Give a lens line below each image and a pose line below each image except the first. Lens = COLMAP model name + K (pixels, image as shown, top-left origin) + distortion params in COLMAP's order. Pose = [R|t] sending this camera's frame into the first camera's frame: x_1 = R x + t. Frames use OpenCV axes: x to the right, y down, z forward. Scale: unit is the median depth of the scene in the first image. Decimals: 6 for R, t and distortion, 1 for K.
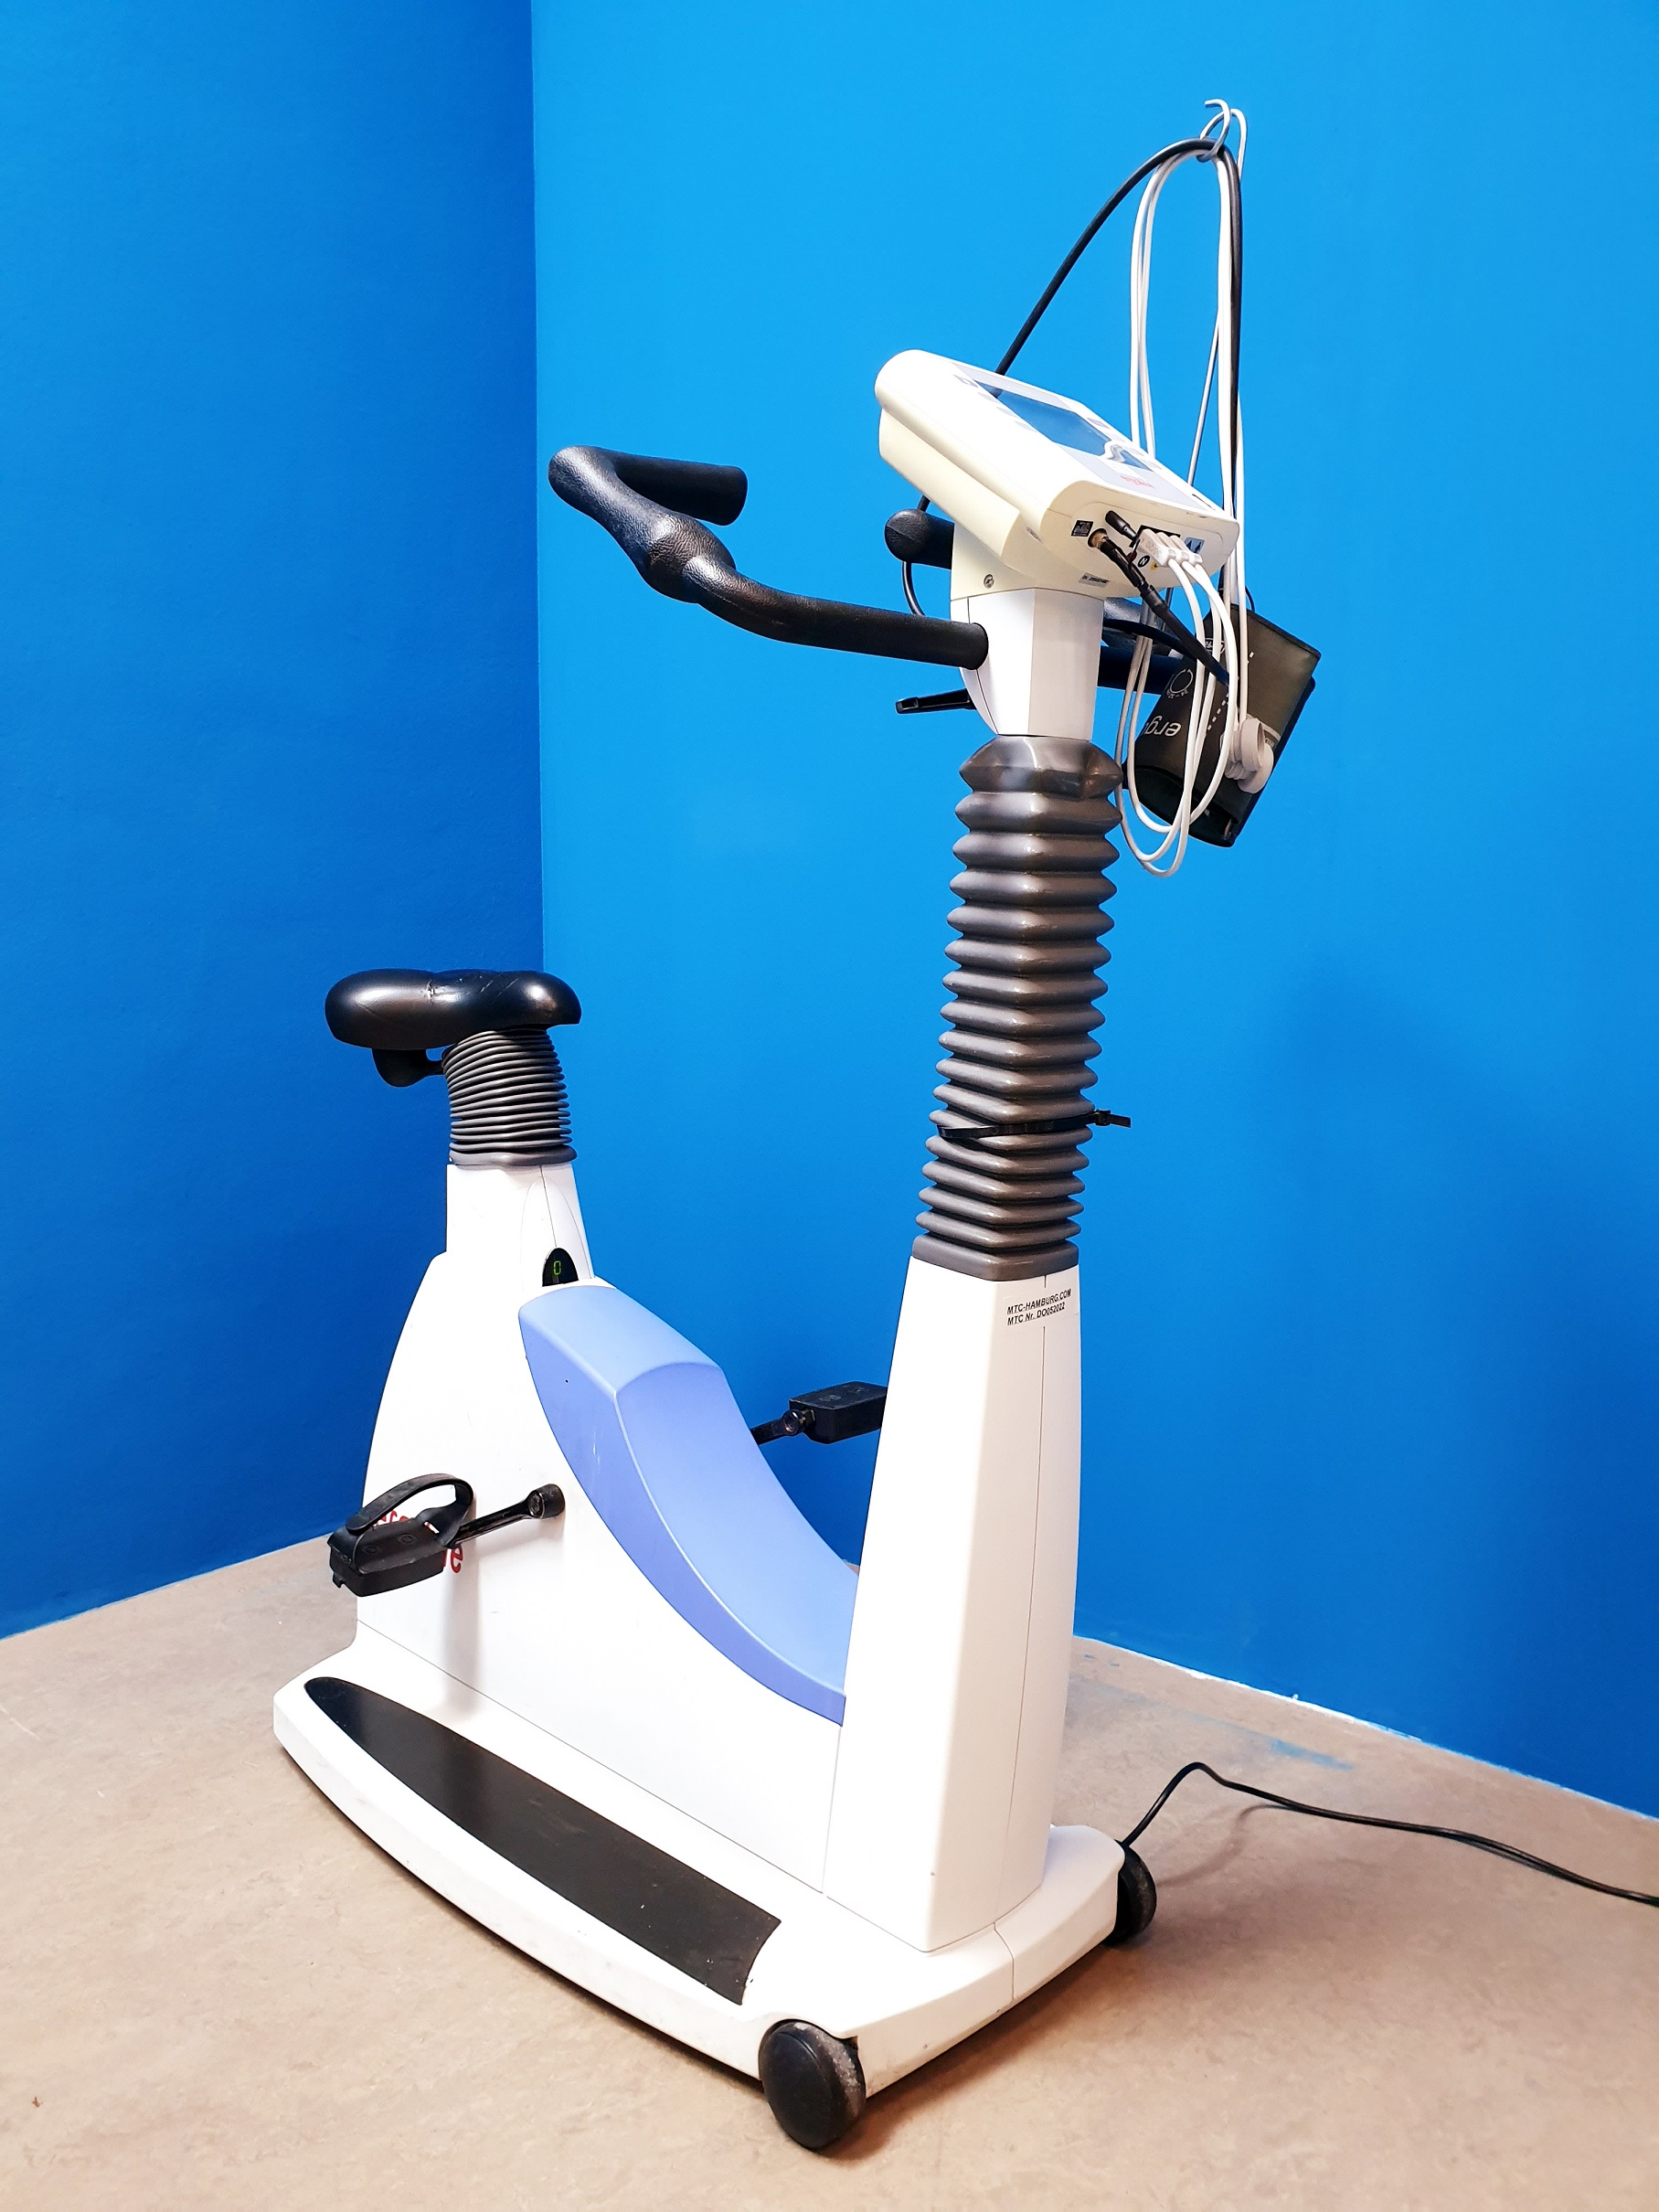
lens RADIAL K [[1762.2, 0, 830.4], [0, 1762.2, 1090.4], [0, 0, 1]] dist [-0.024318, 0.056265]
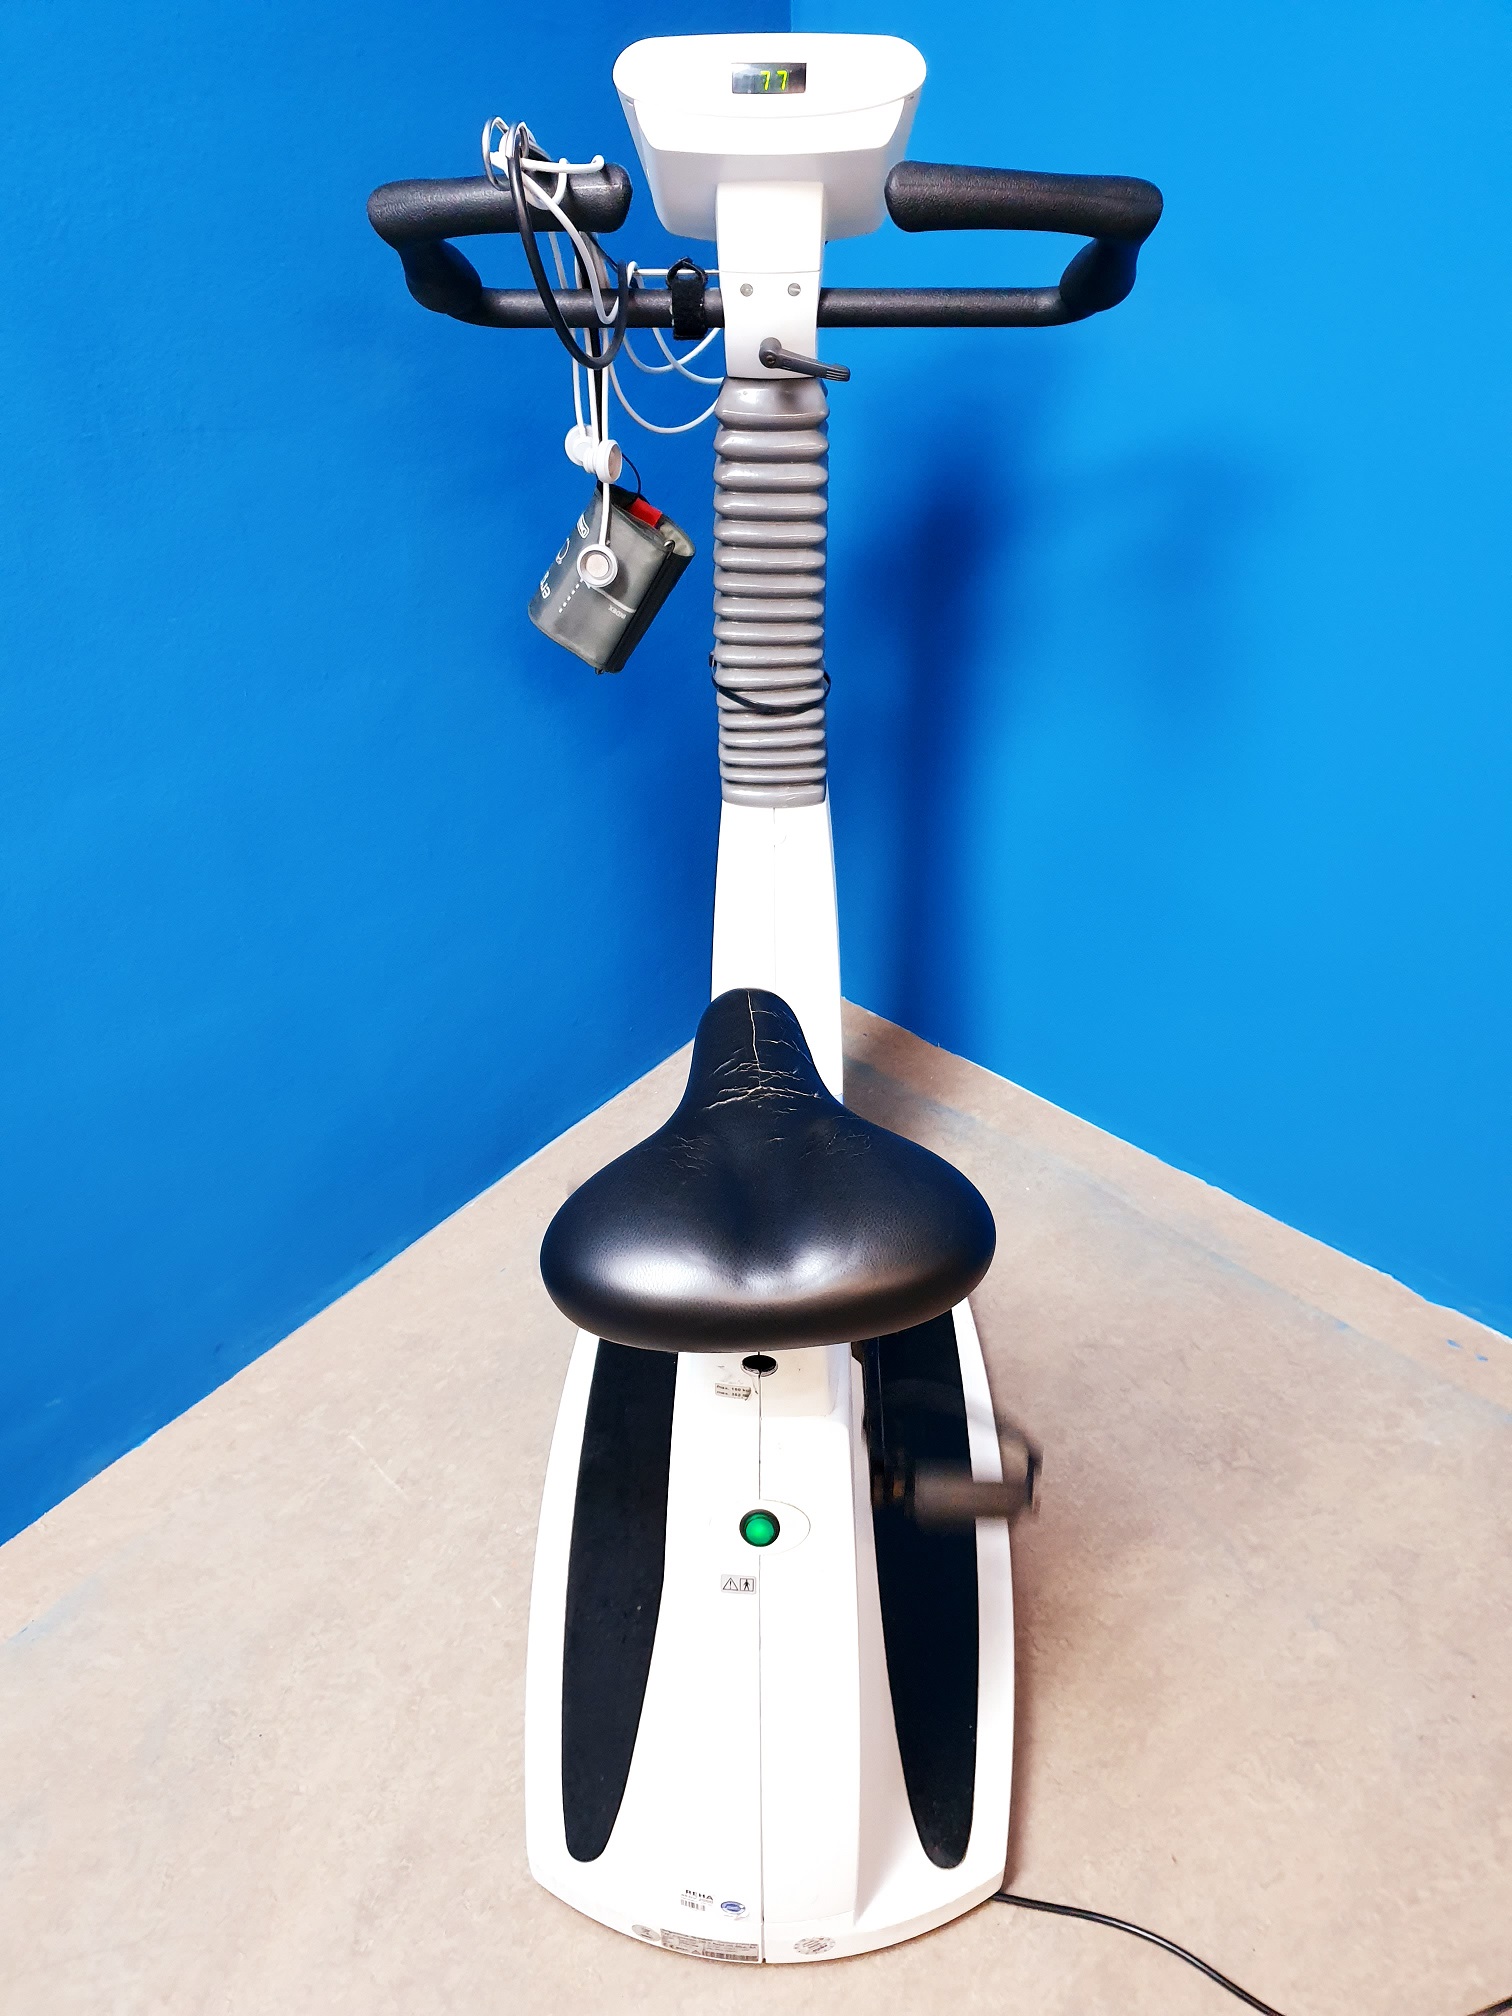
lens RADIAL K [[1606.0, 0, 756.2], [0, 1606.0, 1001.4], [0, 0, 1]] dist [-0.024318, 0.056265]
pose [[0.998696, 0.002122, -0.051005, -0.262156], [0.025792, 0.841256, 0.540022, -0.439066], [0.044055, -0.540633, 0.840104, 0.503837]]
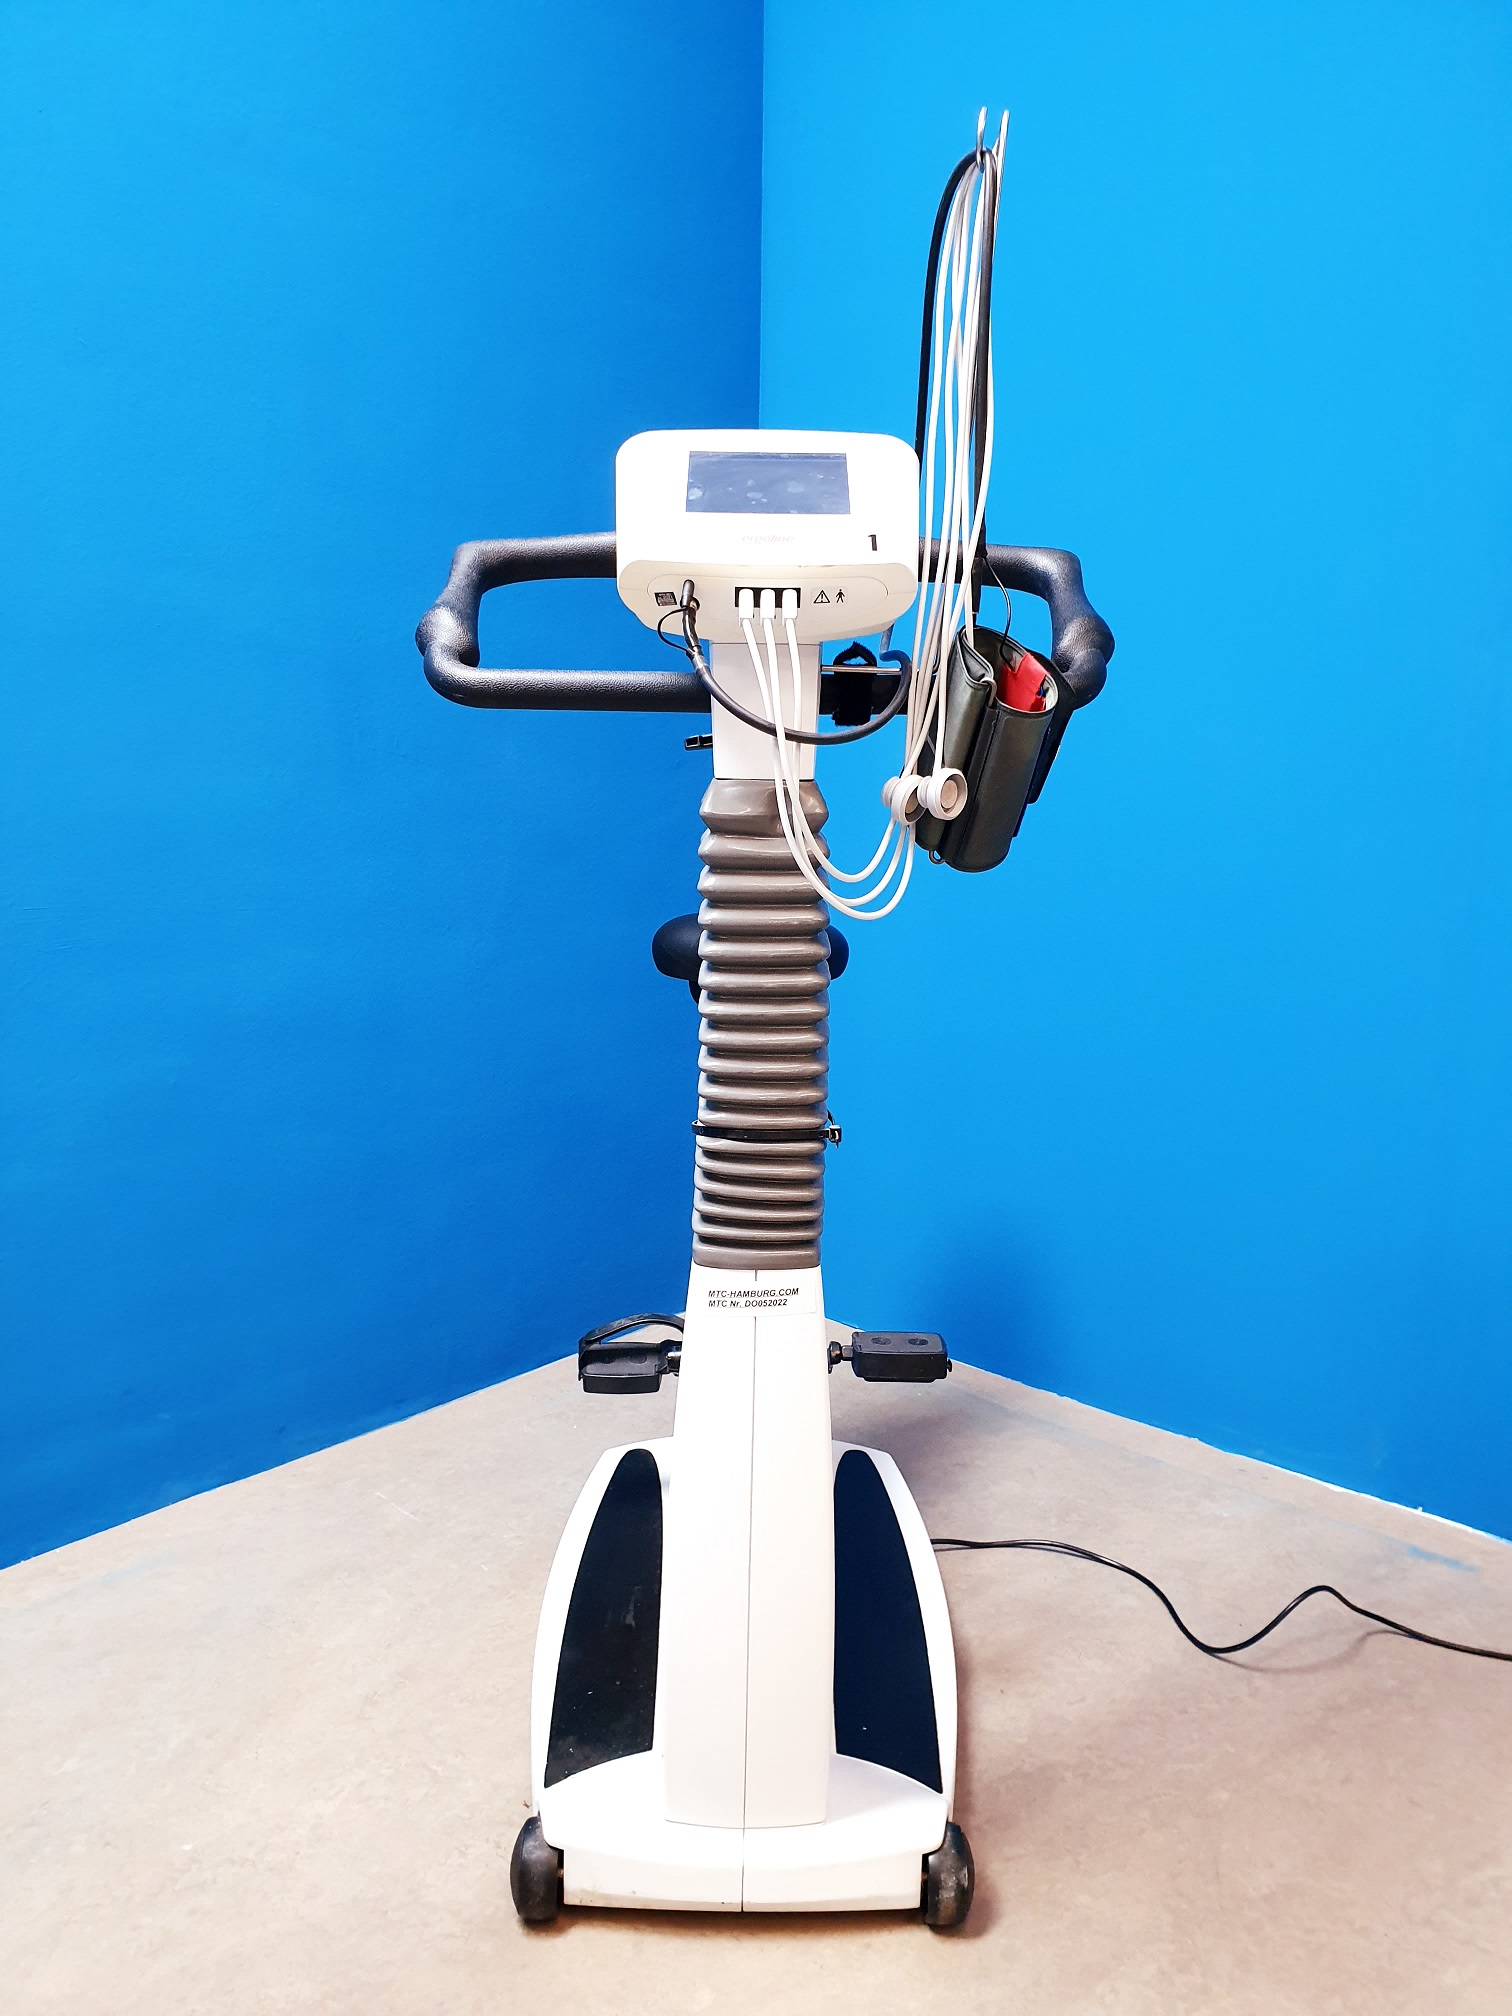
lens RADIAL K [[1606.0, 0, 776.0], [0, 1606.0, 1011.3], [0, 0, 1]] dist [-0.024318, 0.056265]
pose [[0.999259, 0.012209, -0.036511, -0.197303], [-0.009754, 0.997728, 0.066660, -0.094417], [0.037242, -0.066255, 0.997108, -0.141085]]
